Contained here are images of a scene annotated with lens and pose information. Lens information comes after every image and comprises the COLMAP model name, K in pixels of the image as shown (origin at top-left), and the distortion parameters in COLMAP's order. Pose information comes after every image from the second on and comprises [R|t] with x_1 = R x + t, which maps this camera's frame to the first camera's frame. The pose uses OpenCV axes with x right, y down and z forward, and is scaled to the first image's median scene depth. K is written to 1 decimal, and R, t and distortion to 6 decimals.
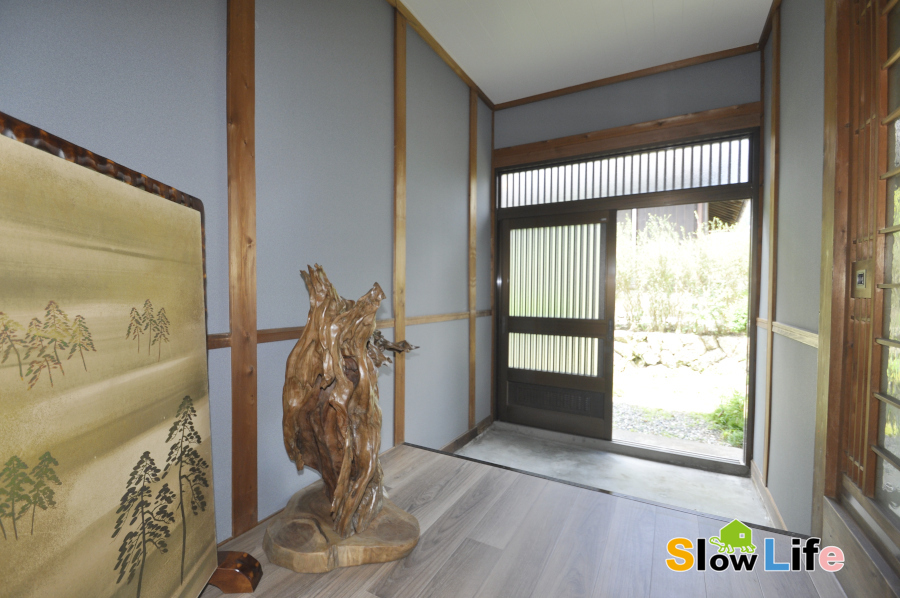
lens RADIAL K [[397.3, 0, 450.0], [0, 397.3, 299.0], [0, 0, 1]] dist [-0.002347, -0.000358]
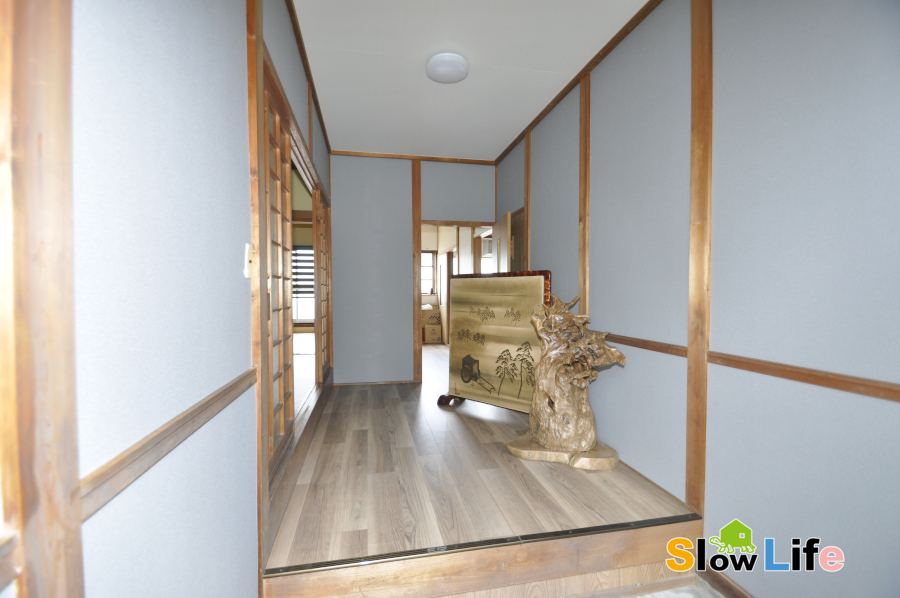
lens RADIAL K [[397.3, 0, 450.0], [0, 397.3, 299.0], [0, 0, 1]] dist [-0.002347, -0.000358]
pose [[-0.754756, 0.008840, -0.655946, 1.808296], [-0.019187, 0.999184, 0.035543, -0.176156], [0.655725, 0.039412, -0.753971, 3.022177]]
